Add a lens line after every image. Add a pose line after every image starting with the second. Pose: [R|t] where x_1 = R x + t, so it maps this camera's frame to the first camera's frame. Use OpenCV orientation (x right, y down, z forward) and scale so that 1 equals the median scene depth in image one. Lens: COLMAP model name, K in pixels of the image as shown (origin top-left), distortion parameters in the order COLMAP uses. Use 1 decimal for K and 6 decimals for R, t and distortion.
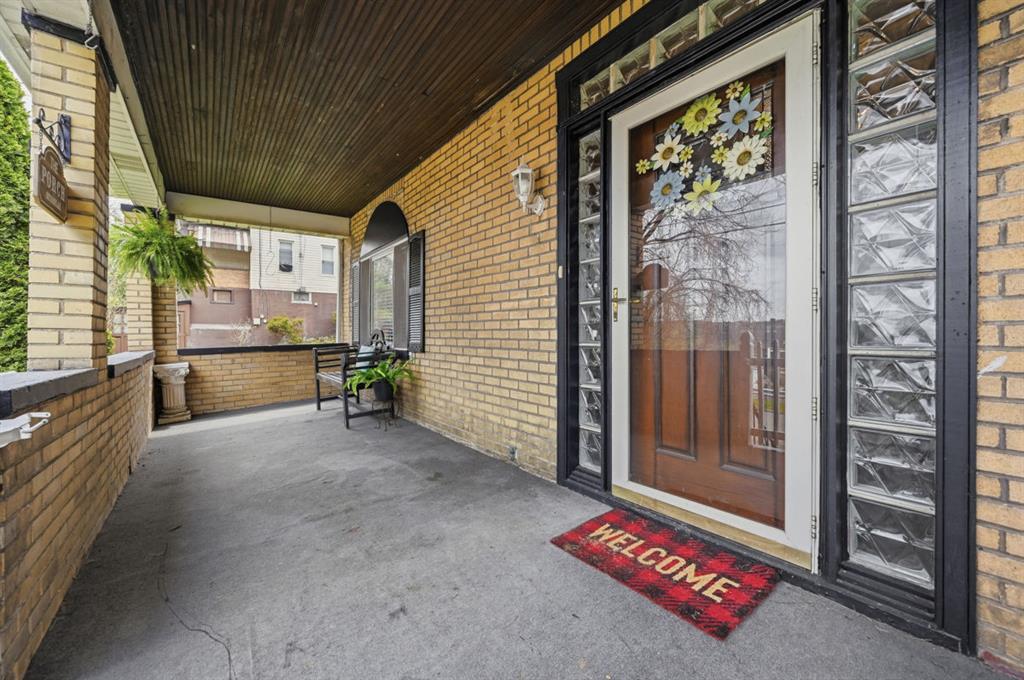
lens RADIAL K [[409.8, 0, 513.3], [0, 409.8, 336.7], [0, 0, 1]] dist [-0.000074, 0.000021]
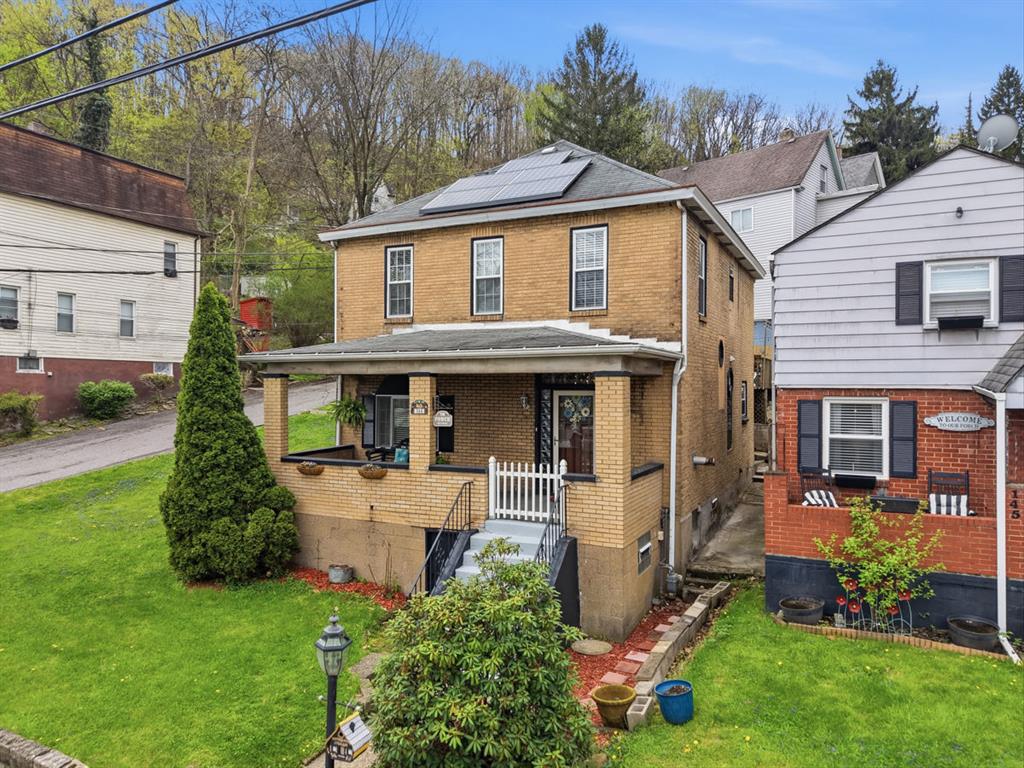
lens RADIAL K [[683.2, 0, 511.4], [0, 683.2, 384.7], [0, 0, 1]] dist [-0.001095, -0.000438]
pose [[0.897595, 0.005623, 0.440786, -0.290237], [-0.002409, 0.999966, -0.007850, -0.054659], [-0.440815, 0.005985, 0.897578, -0.449627]]
